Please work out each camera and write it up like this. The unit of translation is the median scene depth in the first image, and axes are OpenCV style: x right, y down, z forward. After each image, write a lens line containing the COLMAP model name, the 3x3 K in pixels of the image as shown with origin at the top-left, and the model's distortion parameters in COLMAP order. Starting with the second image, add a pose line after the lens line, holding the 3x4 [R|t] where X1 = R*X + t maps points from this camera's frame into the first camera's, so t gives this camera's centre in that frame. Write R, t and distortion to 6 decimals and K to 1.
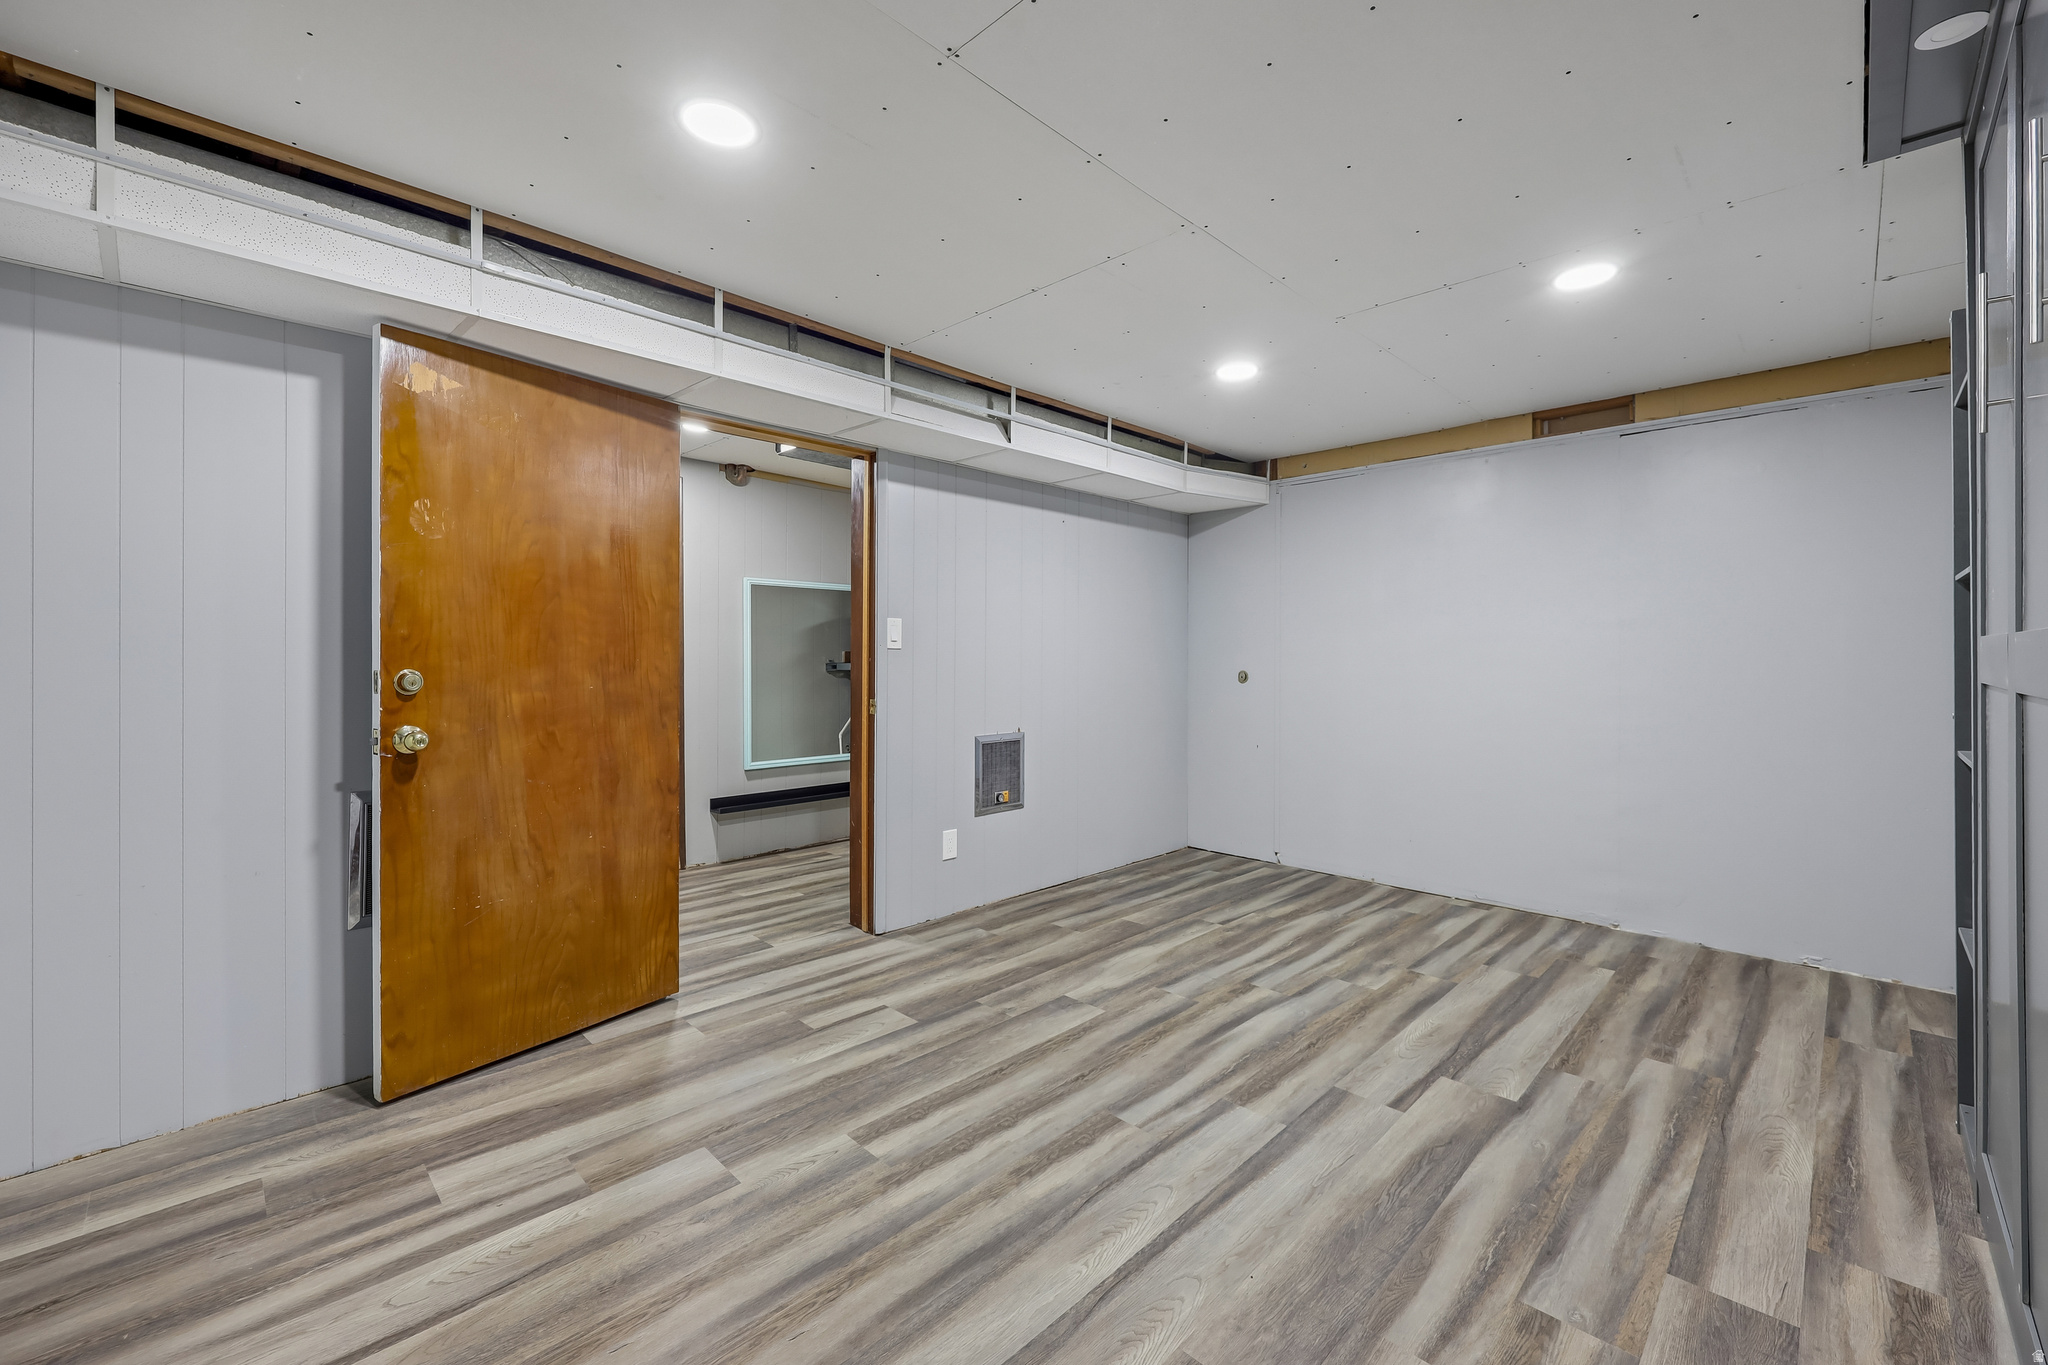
lens RADIAL K [[837.2, 0, 1022.7], [0, 837.2, 666.2], [0, 0, 1]] dist [0.004356, -0.000073]
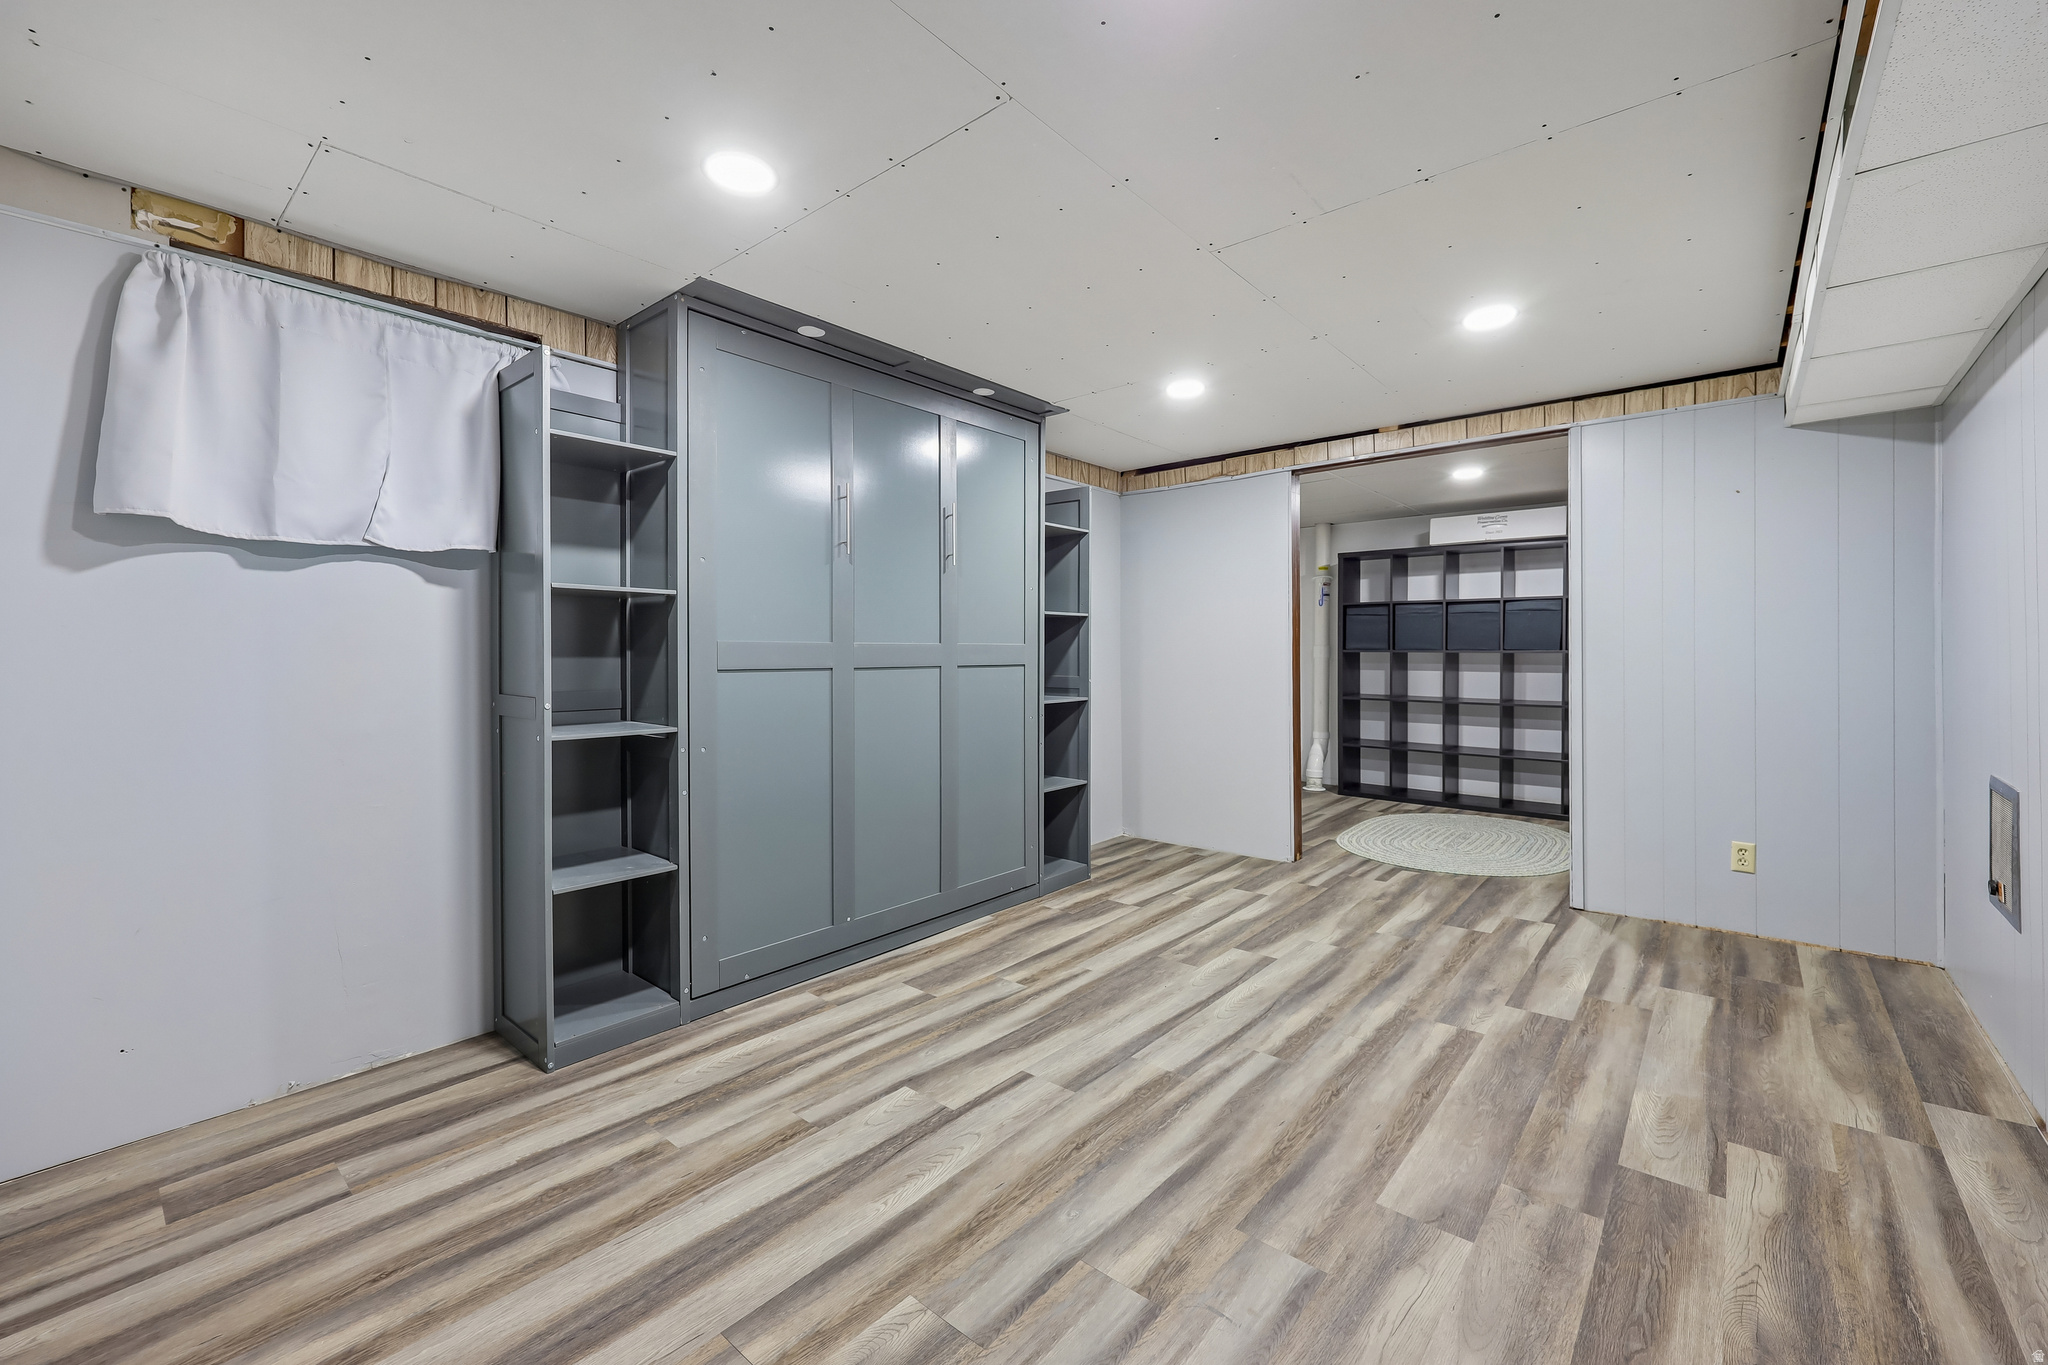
lens RADIAL K [[837.2, 0, 1026.2], [0, 837.2, 664.3], [0, 0, 1]] dist [0.004356, -0.000073]
pose [[-0.996994, 0.008531, -0.077009, 0.503898], [0.006709, 0.999692, 0.023888, -0.019200], [0.077189, 0.023300, -0.996744, 1.973416]]
